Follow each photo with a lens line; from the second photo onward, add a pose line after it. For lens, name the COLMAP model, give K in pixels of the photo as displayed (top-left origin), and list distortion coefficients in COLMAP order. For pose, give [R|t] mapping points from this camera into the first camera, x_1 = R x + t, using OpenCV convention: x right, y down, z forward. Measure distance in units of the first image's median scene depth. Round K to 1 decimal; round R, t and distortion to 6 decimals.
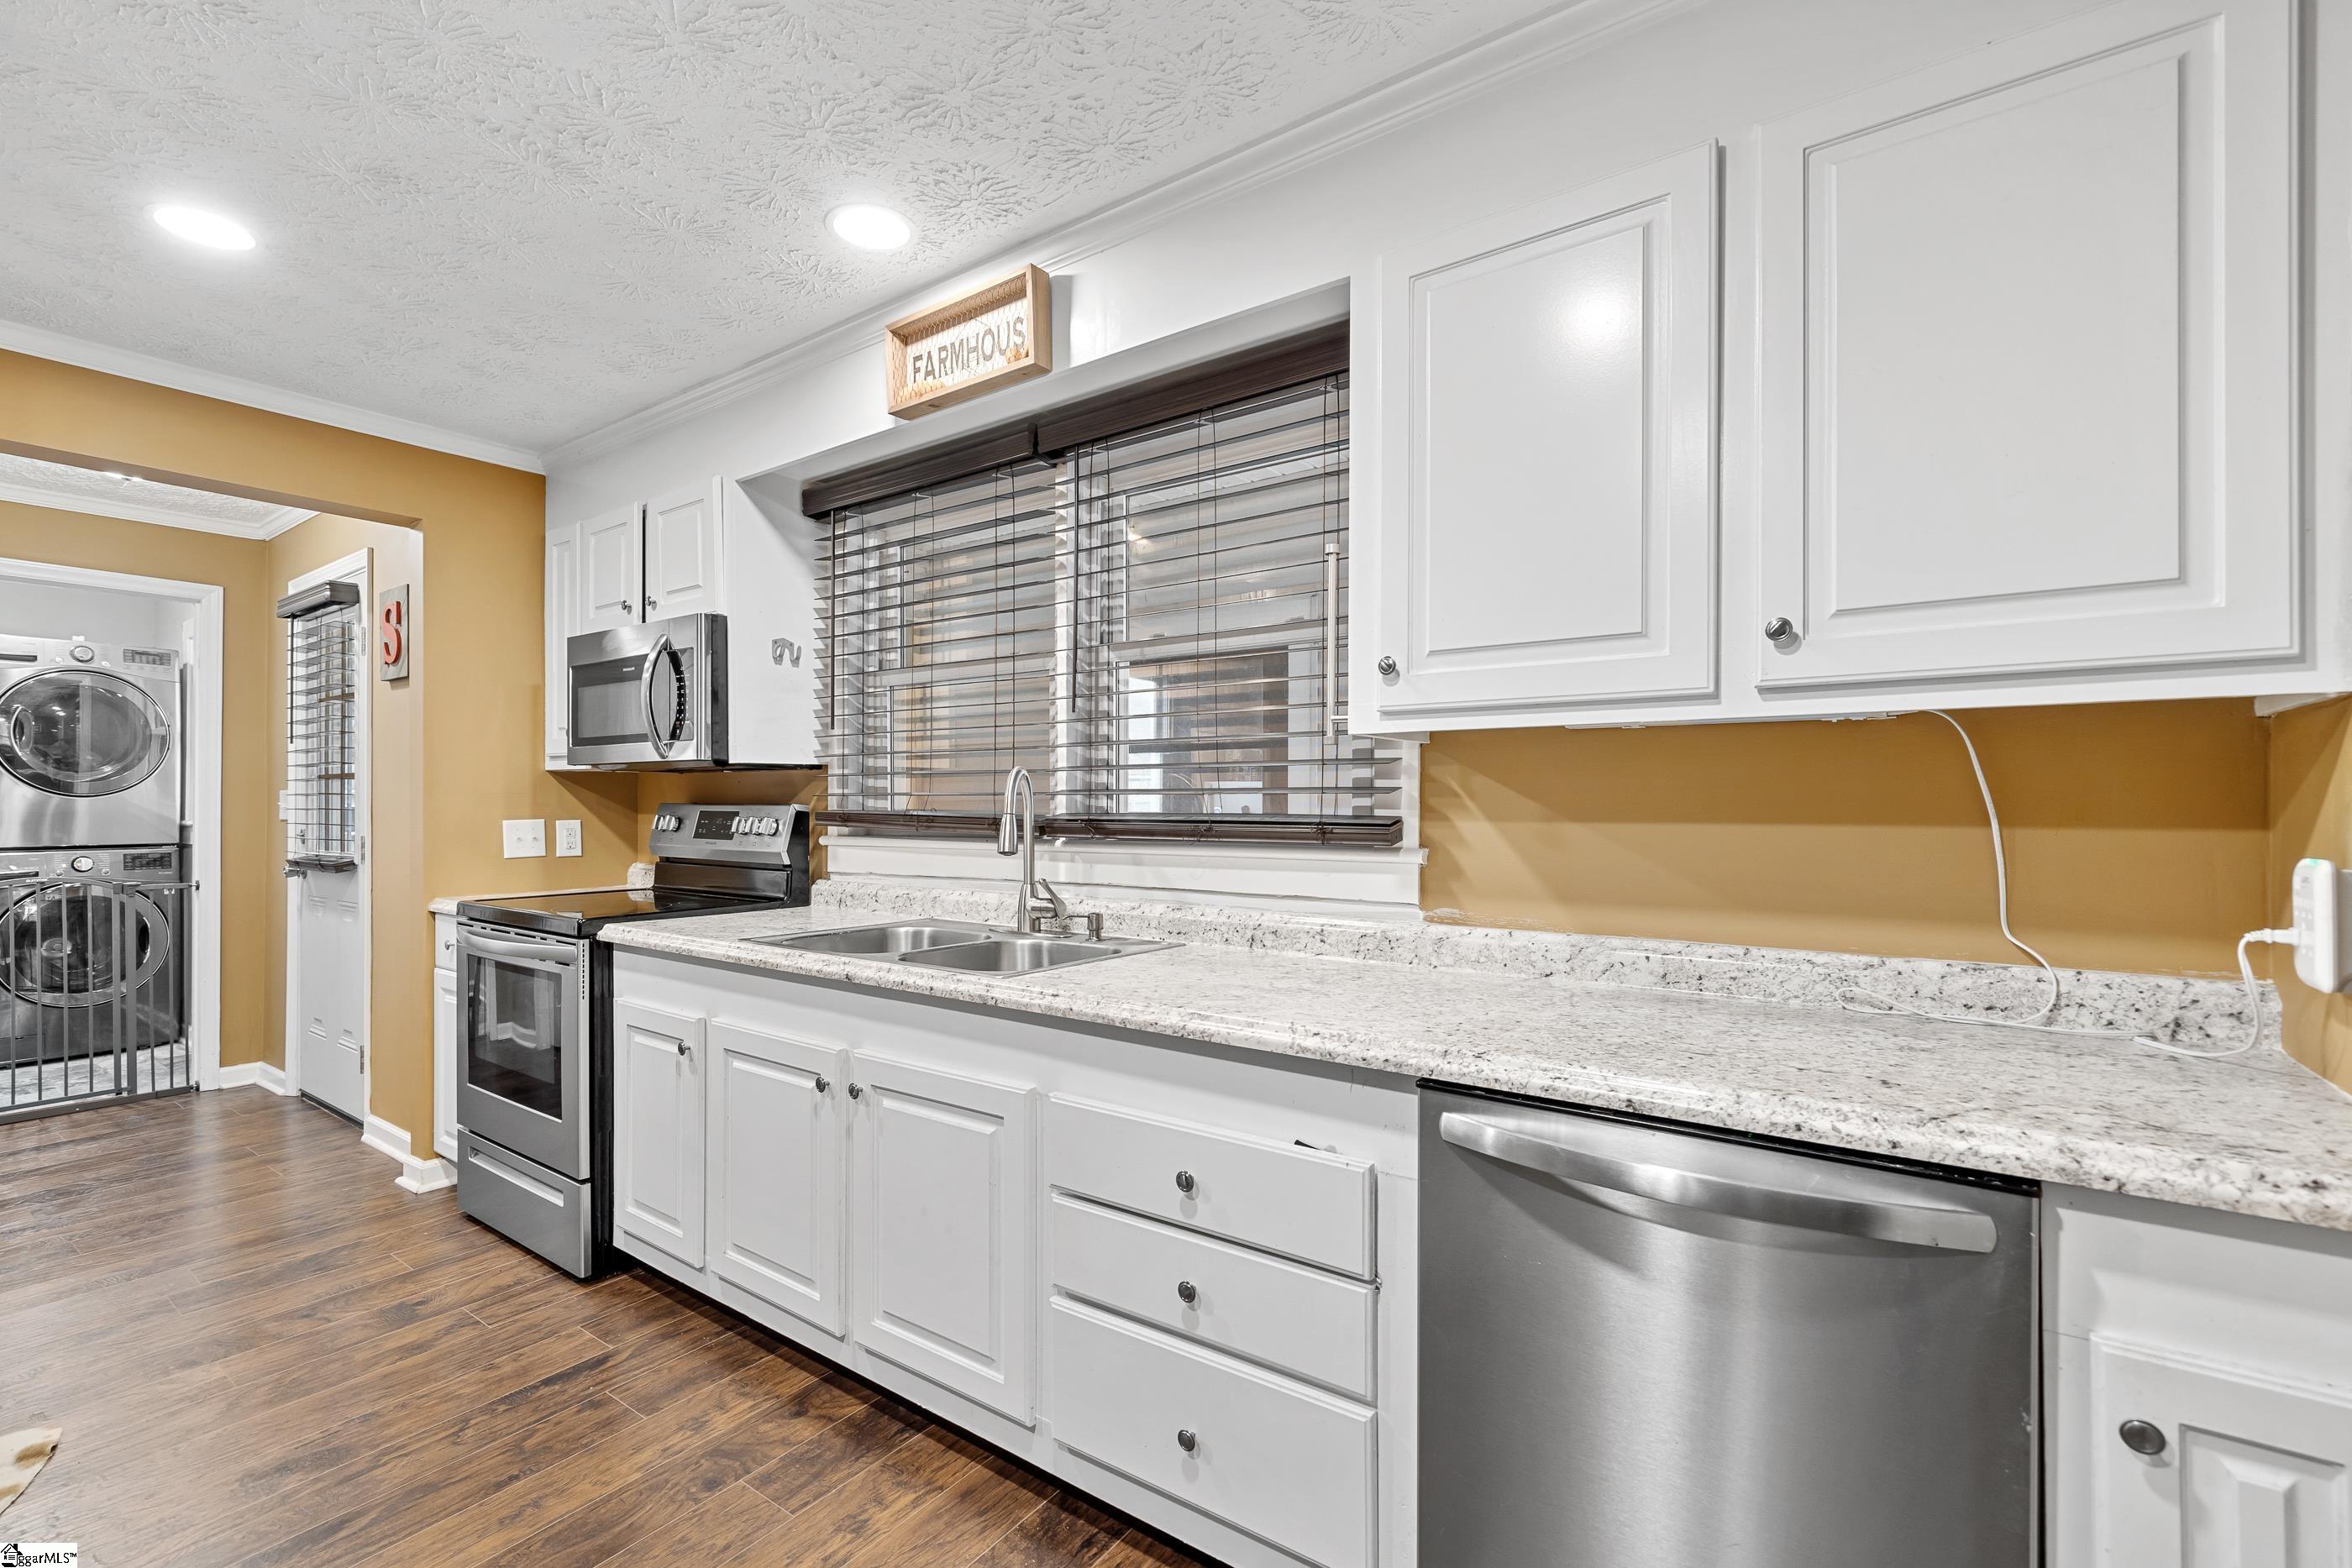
lens RADIAL K [[995.3, 0, 1184.0], [0, 995.3, 806.8], [0, 0, 1]] dist [0.000050, 0.000917]
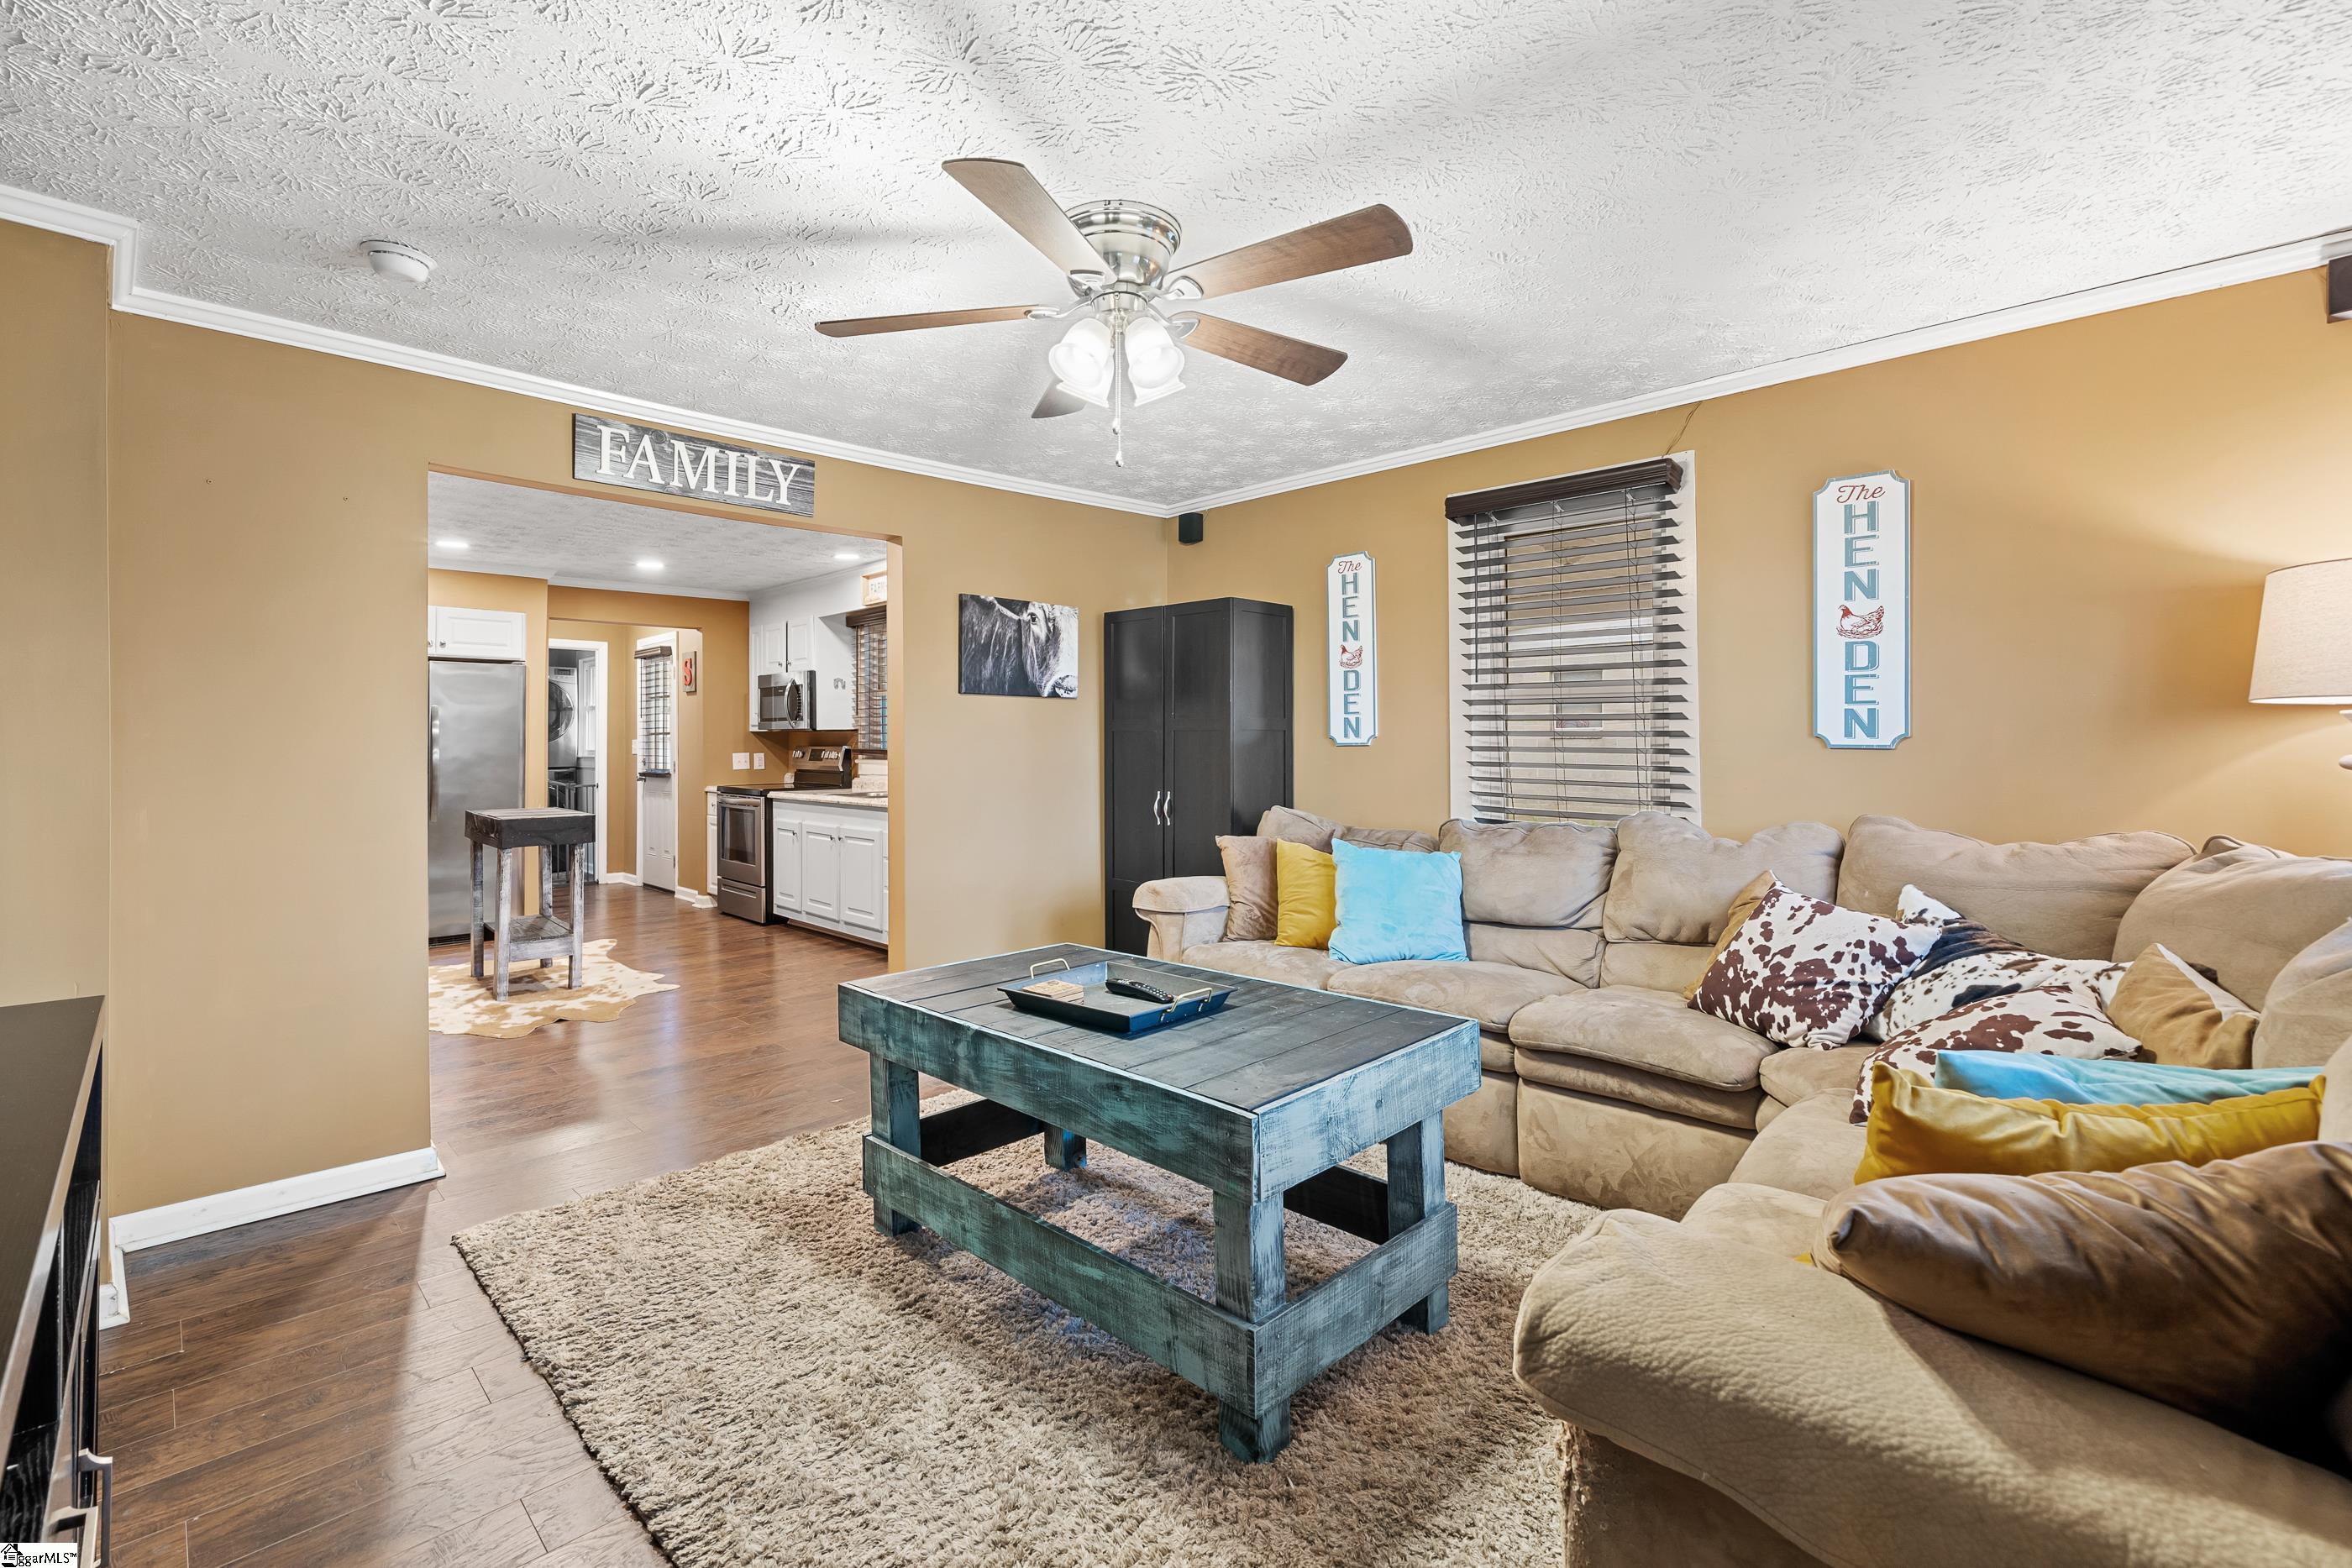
lens RADIAL K [[994.3, 0, 1190.3], [0, 994.3, 745.6], [0, 0, 1]] dist [-0.000499, -0.000103]
pose [[0.988017, -0.002855, -0.154318, 1.032001], [0.002649, 0.999995, -0.001539, 0.002427], [0.154322, 0.001112, 0.988020, -1.597594]]
